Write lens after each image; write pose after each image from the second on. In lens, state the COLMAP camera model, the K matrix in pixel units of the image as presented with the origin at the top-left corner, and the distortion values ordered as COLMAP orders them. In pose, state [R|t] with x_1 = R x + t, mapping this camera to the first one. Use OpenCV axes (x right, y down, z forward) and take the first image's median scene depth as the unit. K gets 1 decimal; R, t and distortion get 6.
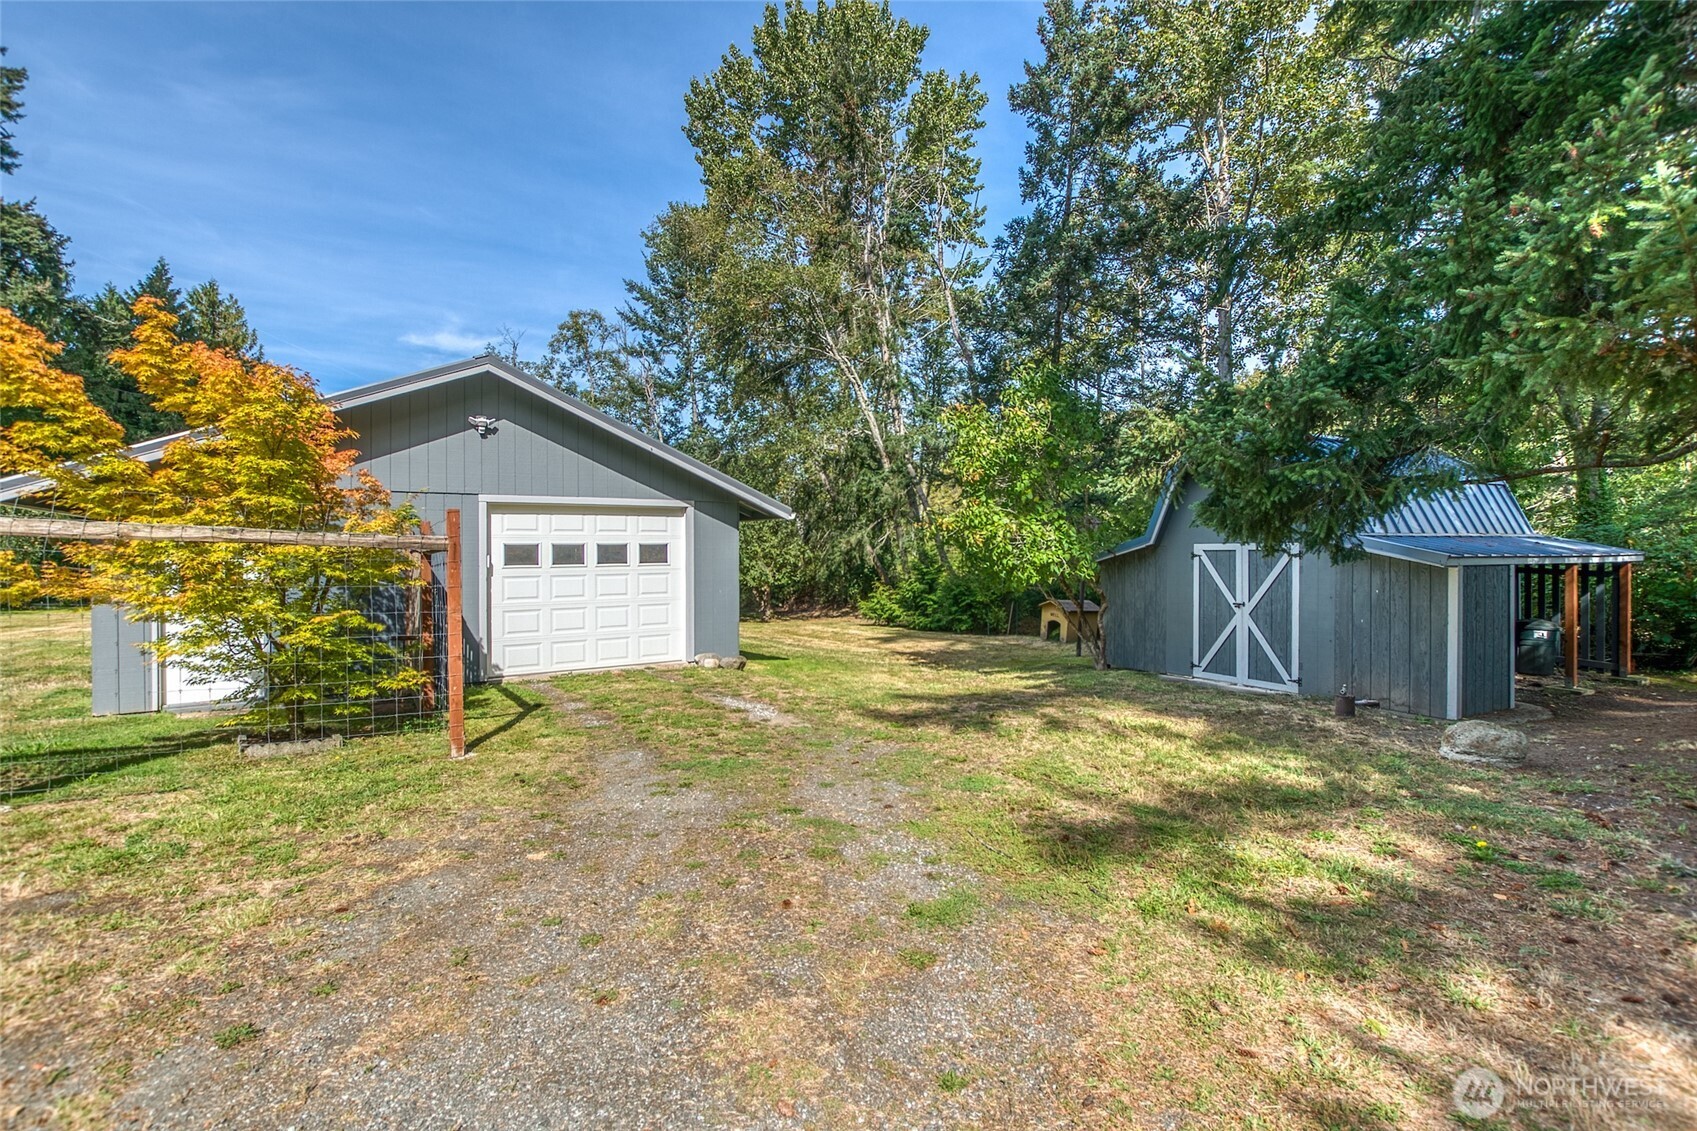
lens RADIAL K [[756.8, 0, 848.5], [0, 756.8, 565.5], [0, 0, 1]] dist [-0.023799, -0.000149]
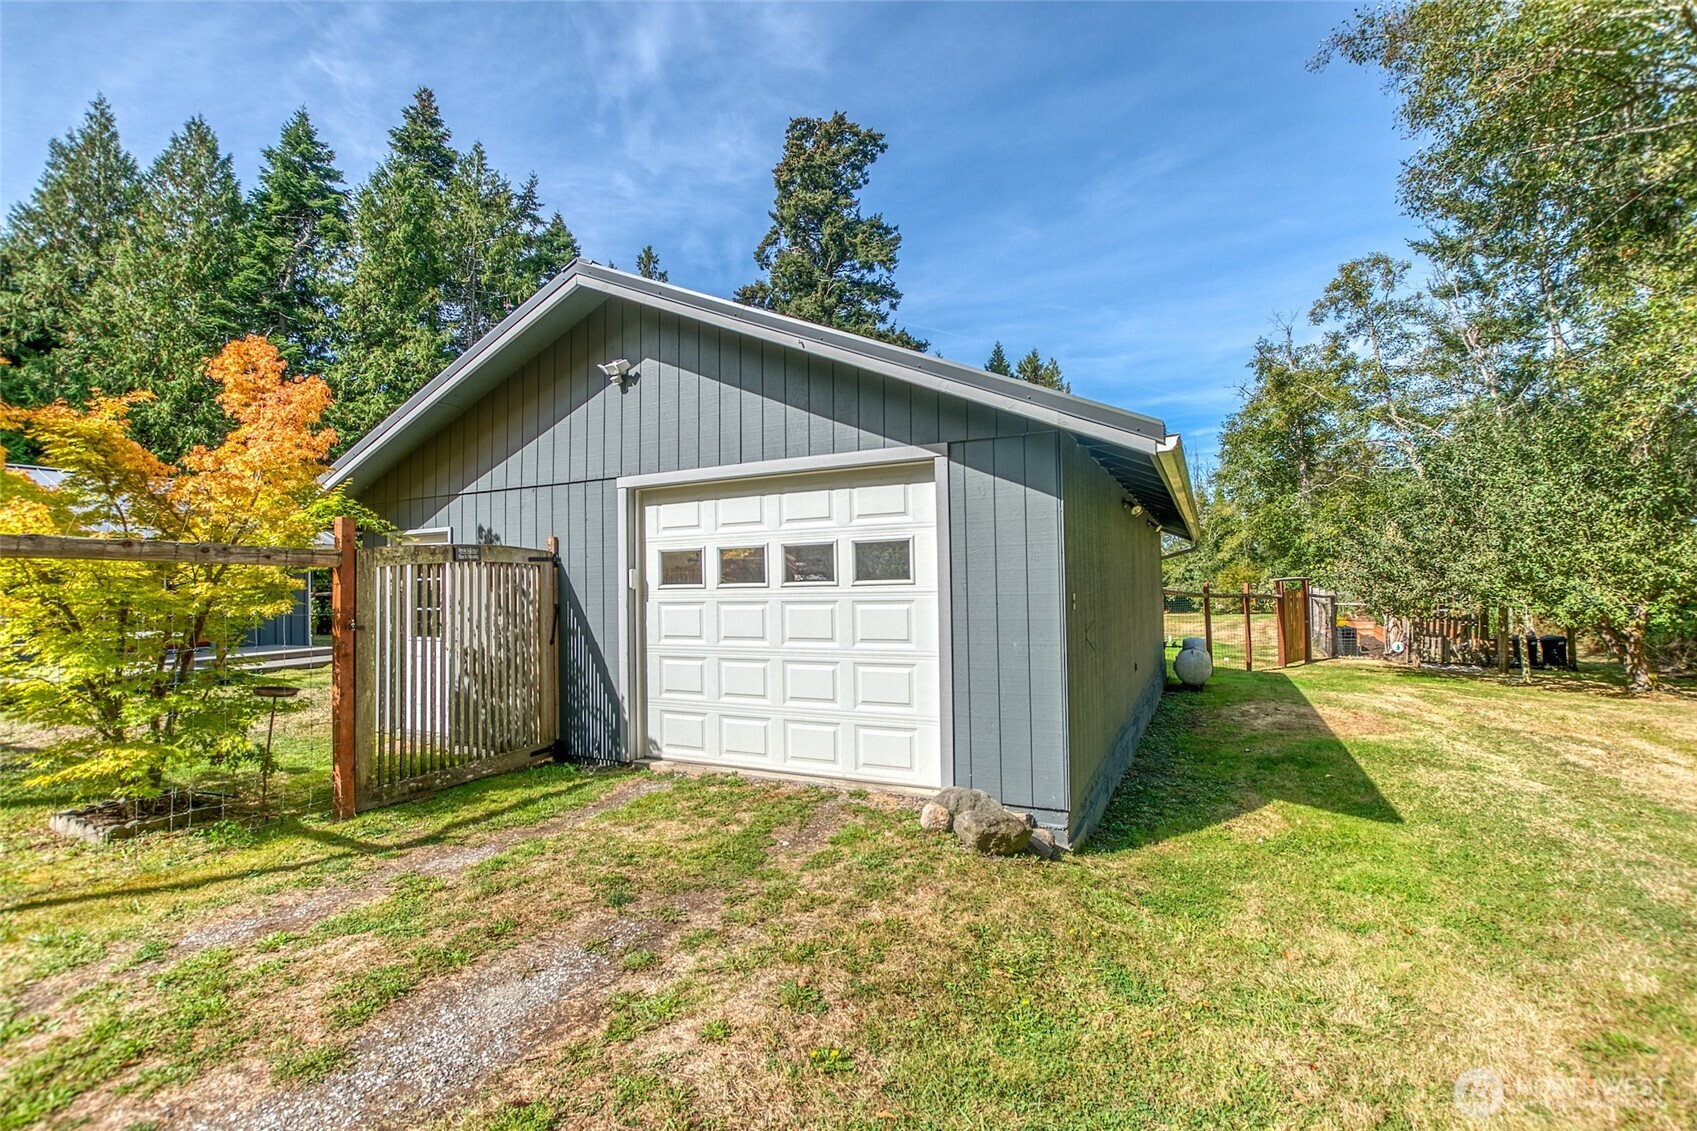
lens RADIAL K [[756.8, 0, 848.5], [0, 756.8, 565.5], [0, 0, 1]] dist [-0.023799, -0.000149]
pose [[0.501552, -0.027201, -0.864700, 0.059602], [-0.000827, 0.999490, -0.031920, 0.001296], [0.865127, 0.016724, 0.501273, 0.273762]]
